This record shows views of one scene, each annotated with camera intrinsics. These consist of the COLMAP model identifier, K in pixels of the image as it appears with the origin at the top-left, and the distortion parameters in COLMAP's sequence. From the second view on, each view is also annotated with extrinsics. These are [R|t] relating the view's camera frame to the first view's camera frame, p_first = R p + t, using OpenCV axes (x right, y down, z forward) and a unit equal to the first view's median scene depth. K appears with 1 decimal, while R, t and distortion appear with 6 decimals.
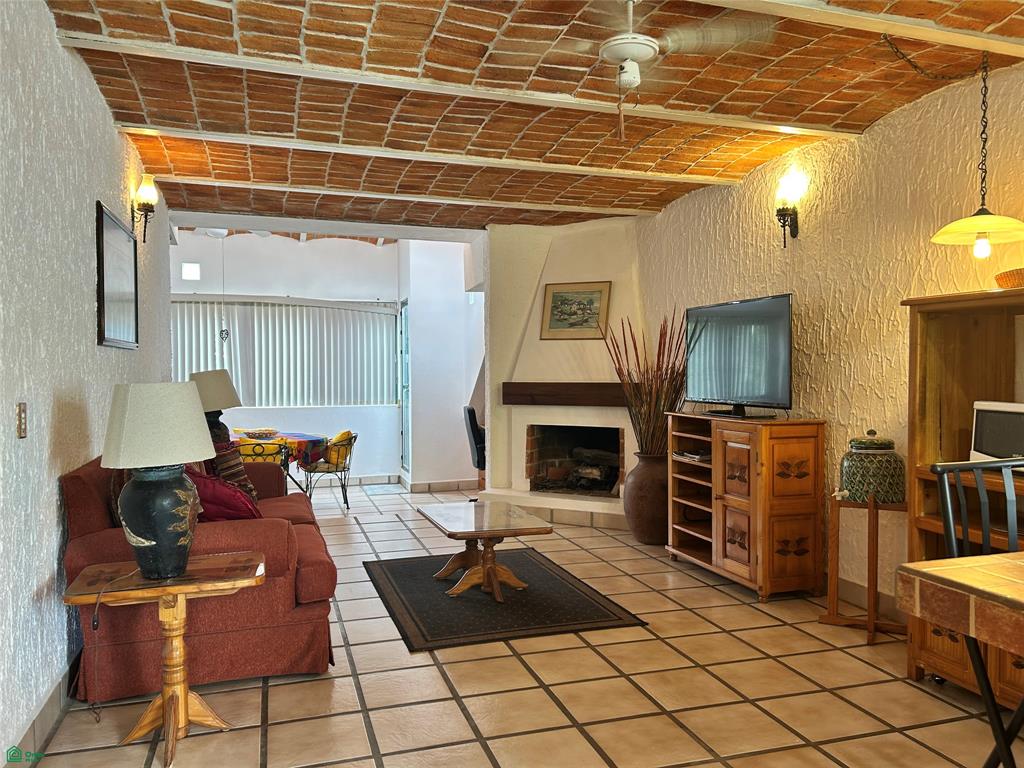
lens RADIAL K [[766.2, 0, 521.6], [0, 766.2, 385.2], [0, 0, 1]] dist [0.051545, -0.047609]
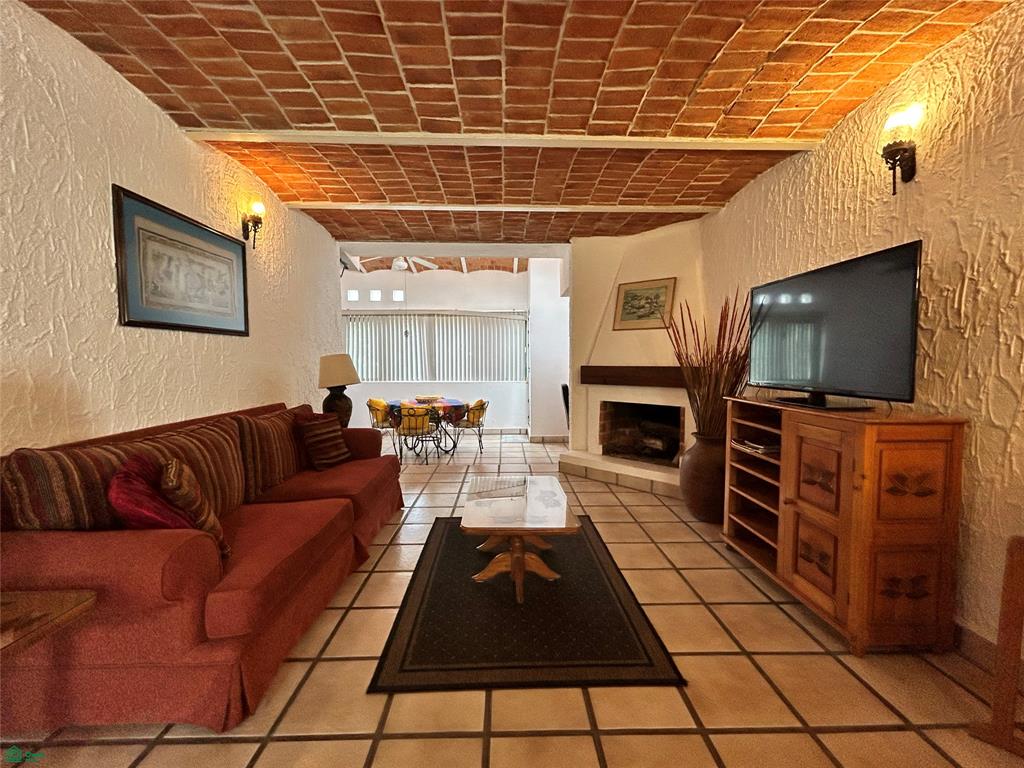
lens RADIAL K [[416.9, 0, 514.0], [0, 416.9, 383.4], [0, 0, 1]] dist [-0.002604, 0.001247]
pose [[0.958204, 0.016792, -0.285594, 0.098734], [-0.006616, 0.999310, 0.036559, 0.001145], [0.286011, -0.033142, 0.957653, 0.498871]]
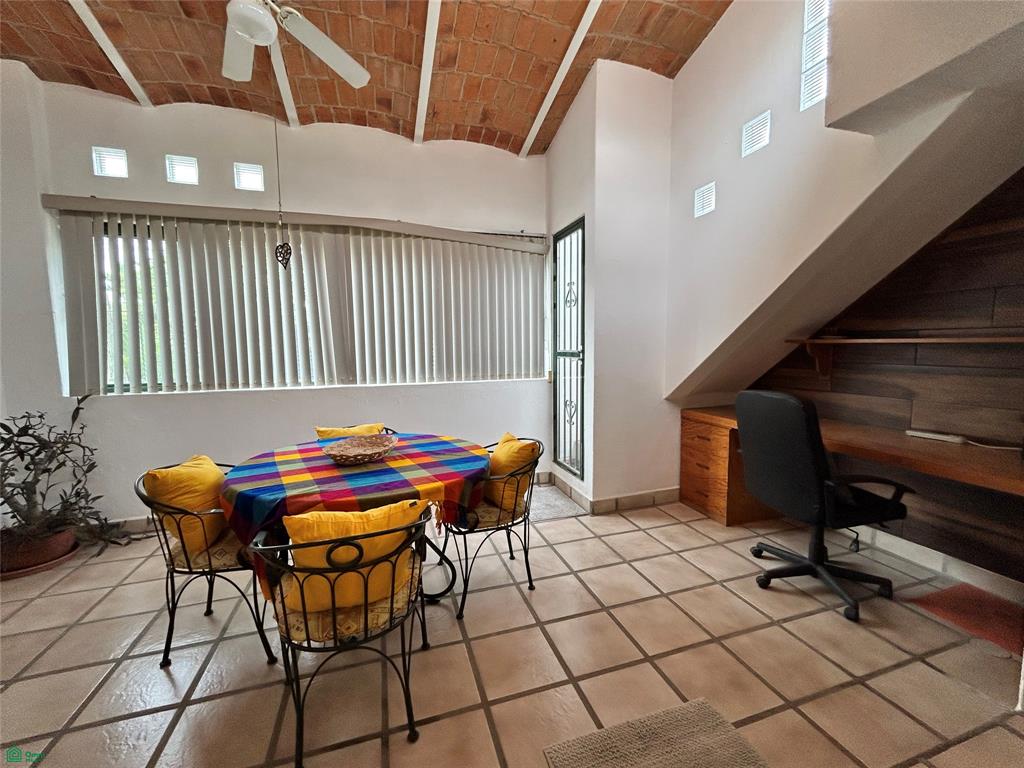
lens RADIAL K [[416.9, 0, 514.2], [0, 416.9, 384.3], [0, 0, 1]] dist [-0.002604, 0.001247]
pose [[0.999977, -0.006708, -0.000187, -0.431485], [0.006703, 0.997092, 0.075909, 0.001132], [-0.000323, -0.075909, 0.997115, 1.327170]]
